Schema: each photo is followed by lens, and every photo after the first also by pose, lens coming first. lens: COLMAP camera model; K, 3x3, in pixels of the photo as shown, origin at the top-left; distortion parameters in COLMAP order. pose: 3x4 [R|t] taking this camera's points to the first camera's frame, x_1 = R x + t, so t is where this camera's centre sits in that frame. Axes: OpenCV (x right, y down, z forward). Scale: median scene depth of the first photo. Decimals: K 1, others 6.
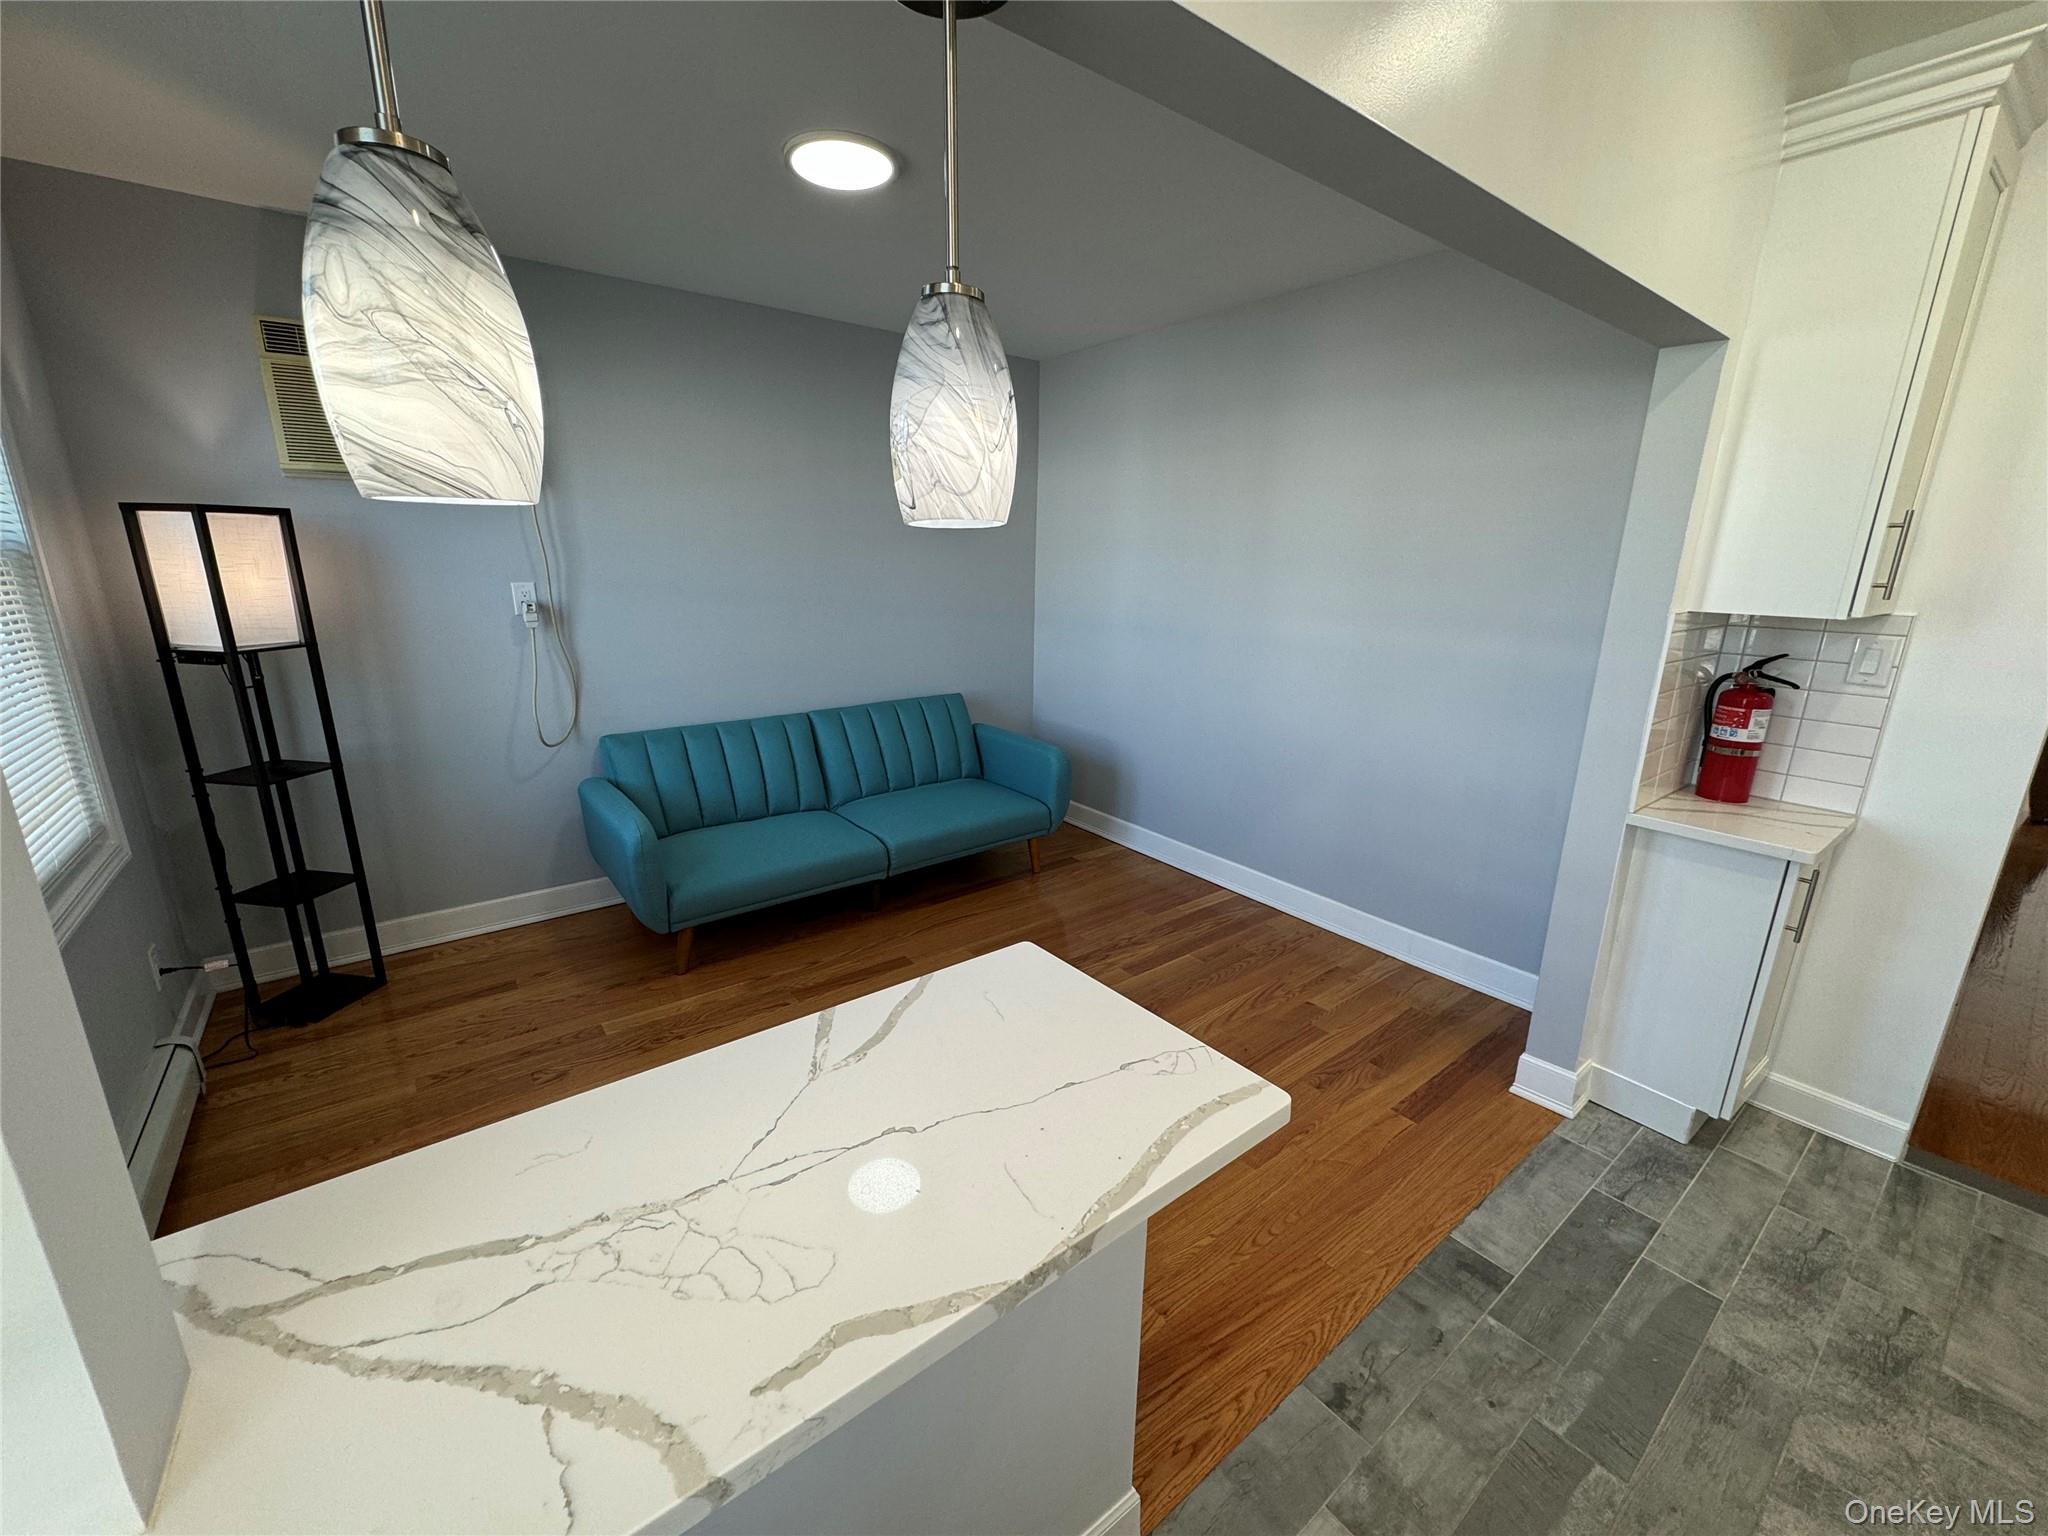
lens RADIAL K [[816.5, 0, 1025.1], [0, 816.5, 773.4], [0, 0, 1]] dist [-0.002253, 0.000449]
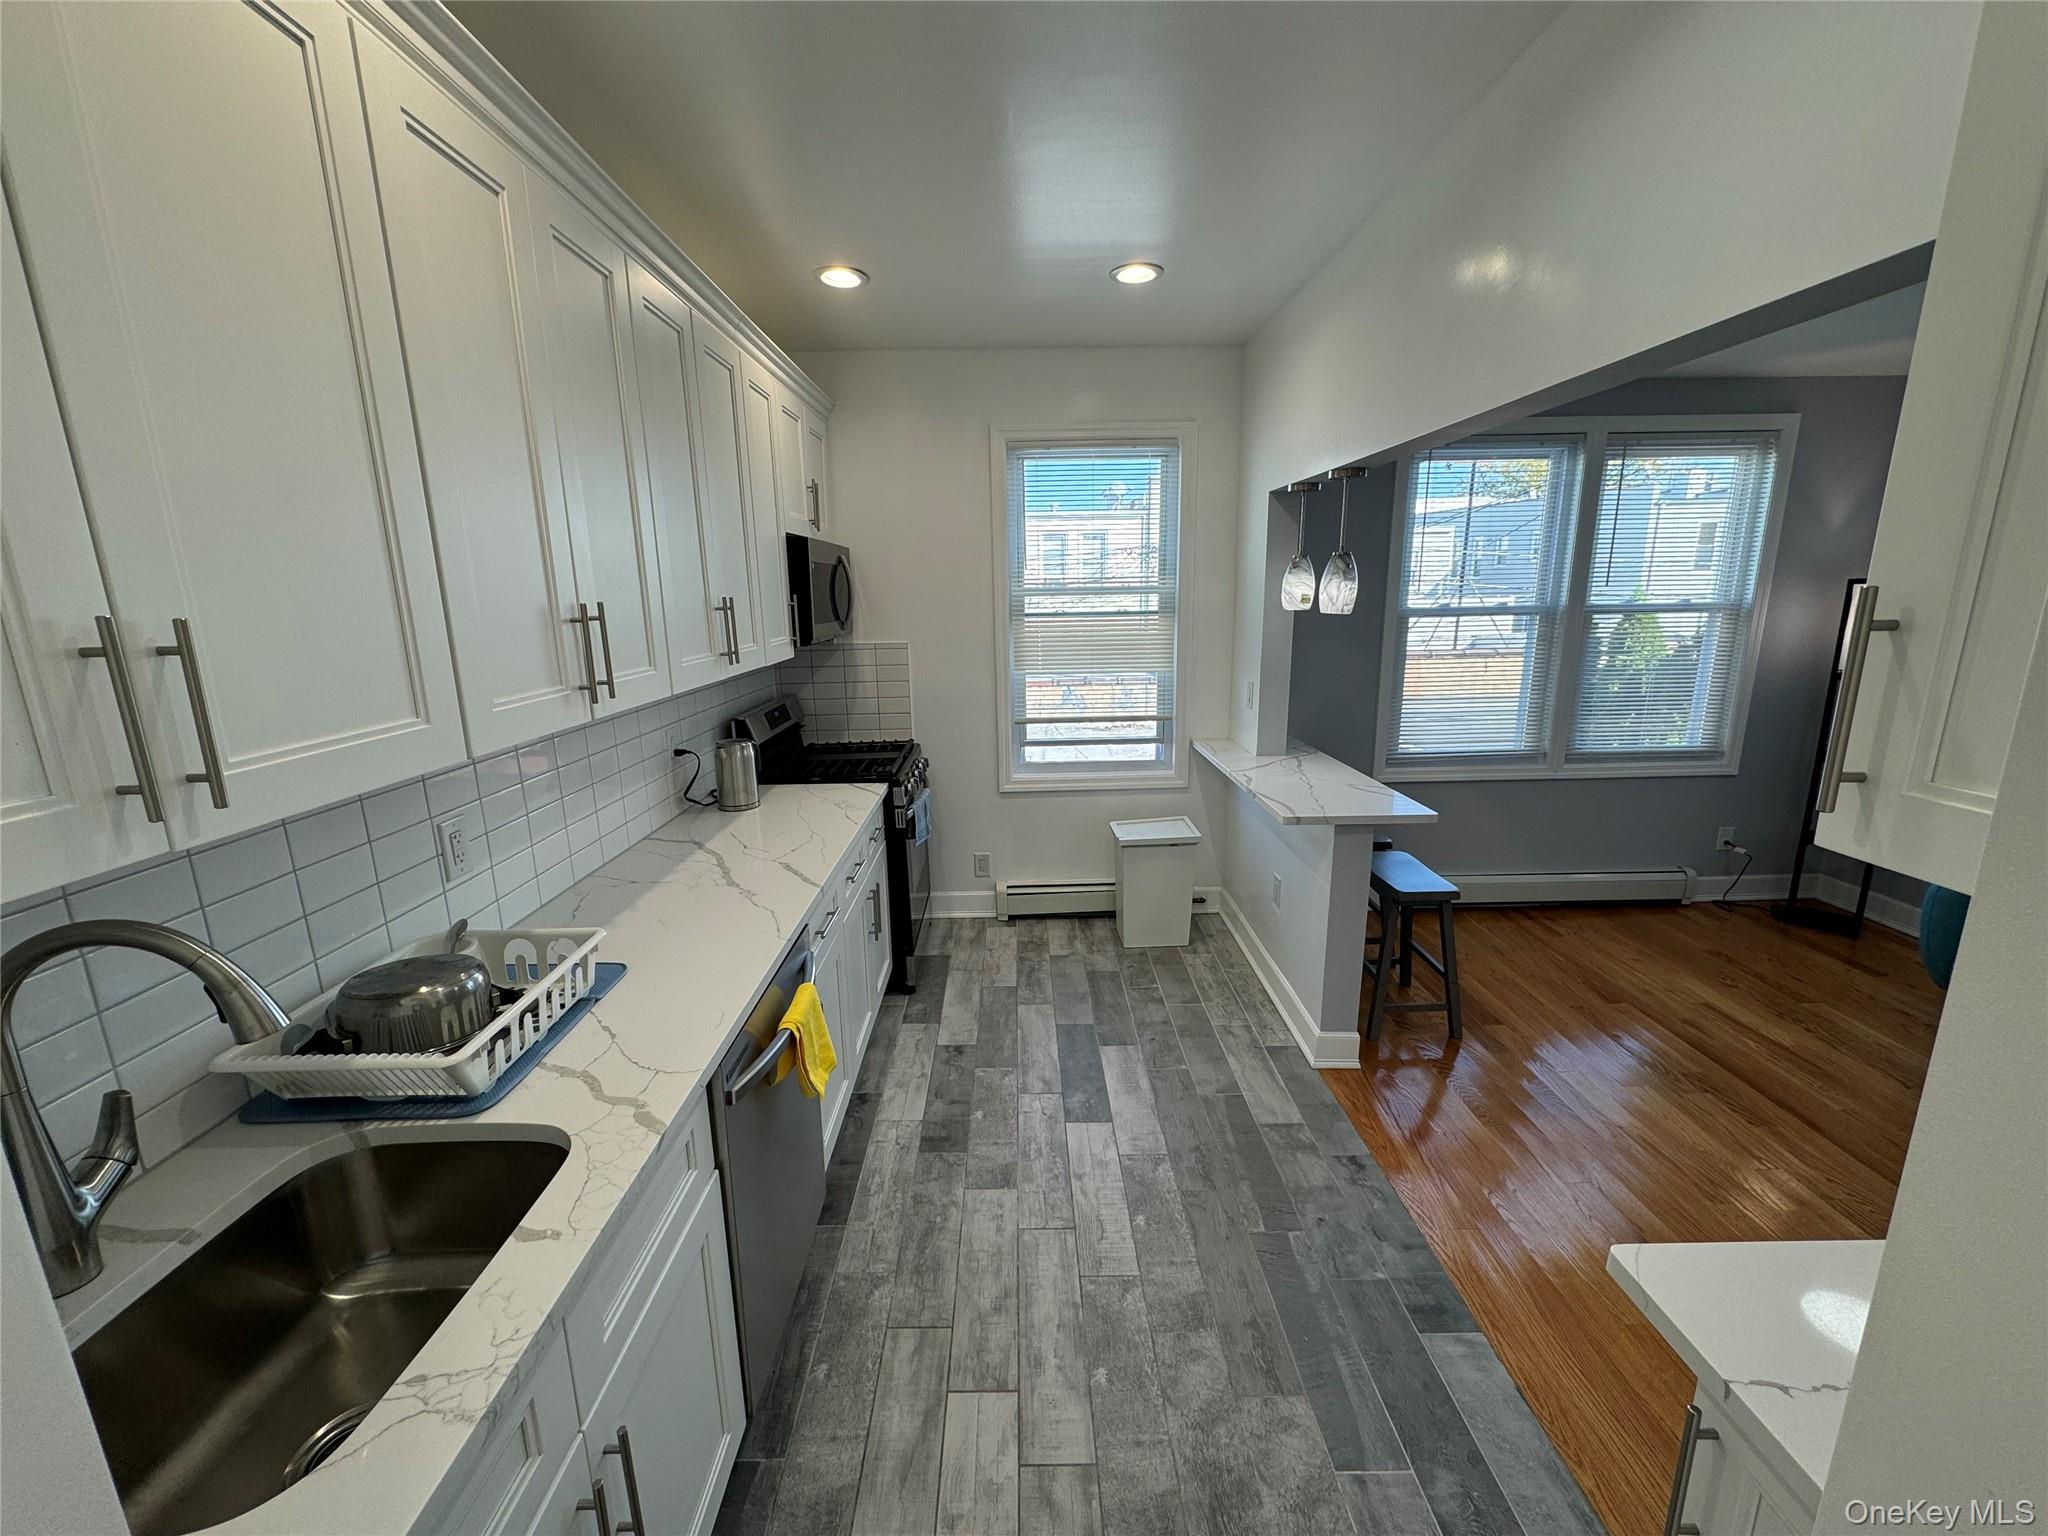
lens RADIAL K [[816.5, 0, 1024.7], [0, 816.5, 770.4], [0, 0, 1]] dist [-0.002253, 0.000449]
pose [[-0.603768, 0.170948, -0.778615, 1.510253], [-0.197137, 0.914378, 0.353623, -0.279995], [0.772400, 0.367000, -0.518372, 0.853364]]
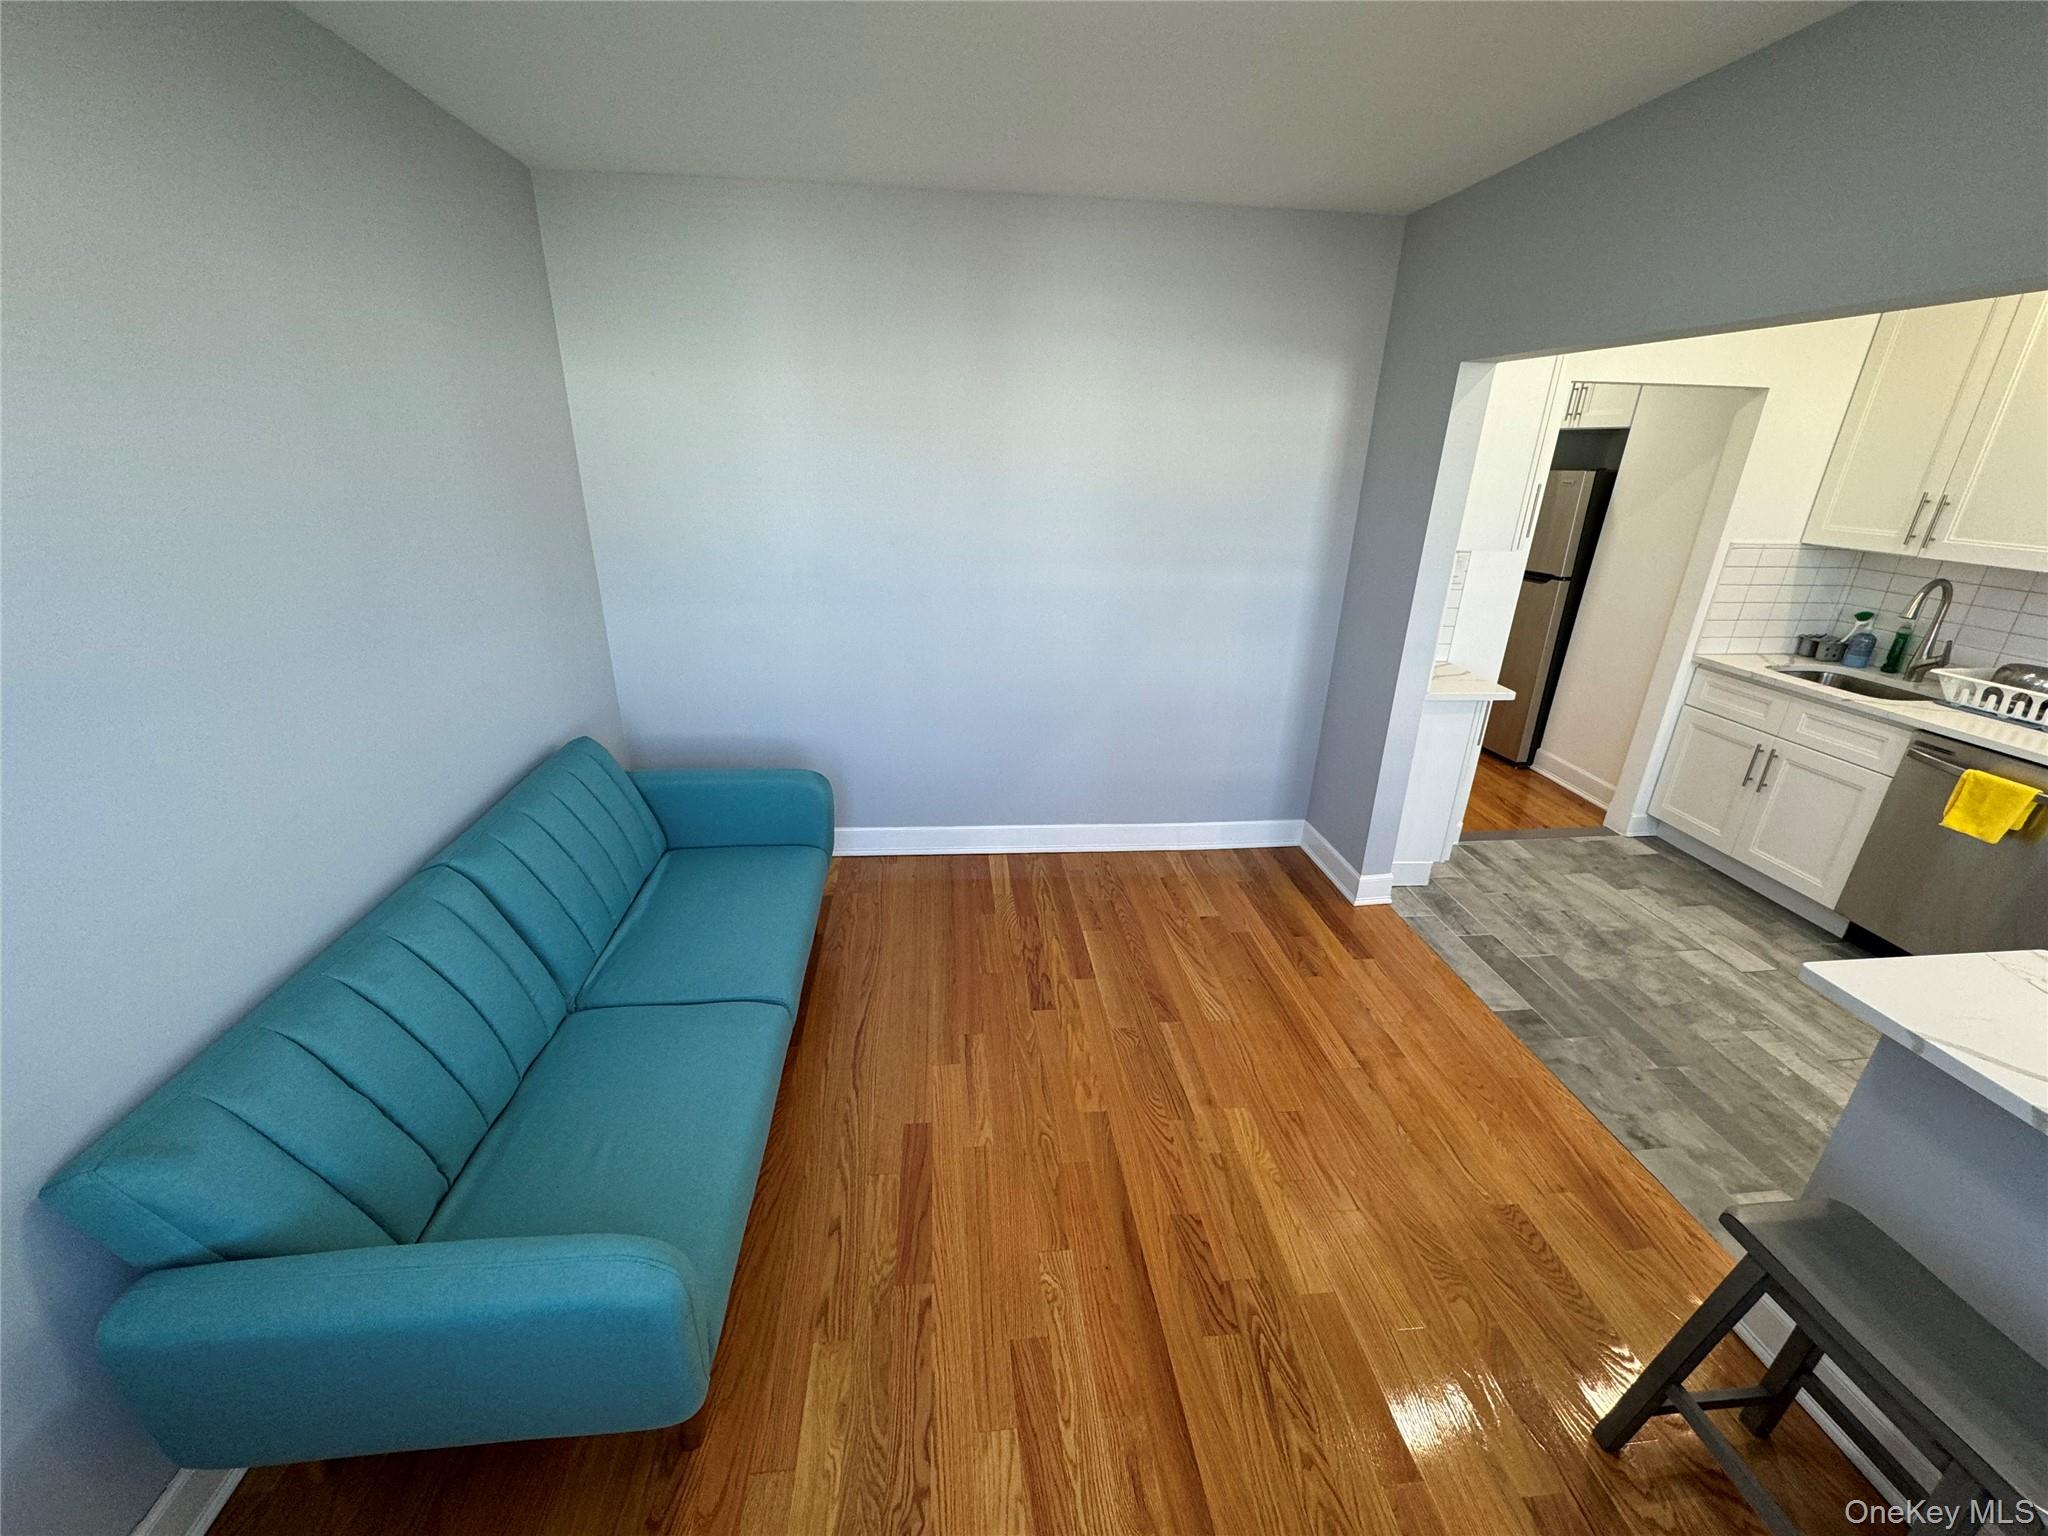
lens RADIAL K [[816.5, 0, 1026.5], [0, 816.5, 771.0], [0, 0, 1]] dist [-0.002253, 0.000449]
pose [[0.529917, -0.318600, 0.785928, -0.927435], [0.205701, 0.947360, 0.245347, -0.363847], [-0.822724, 0.031653, 0.567559, 0.862212]]
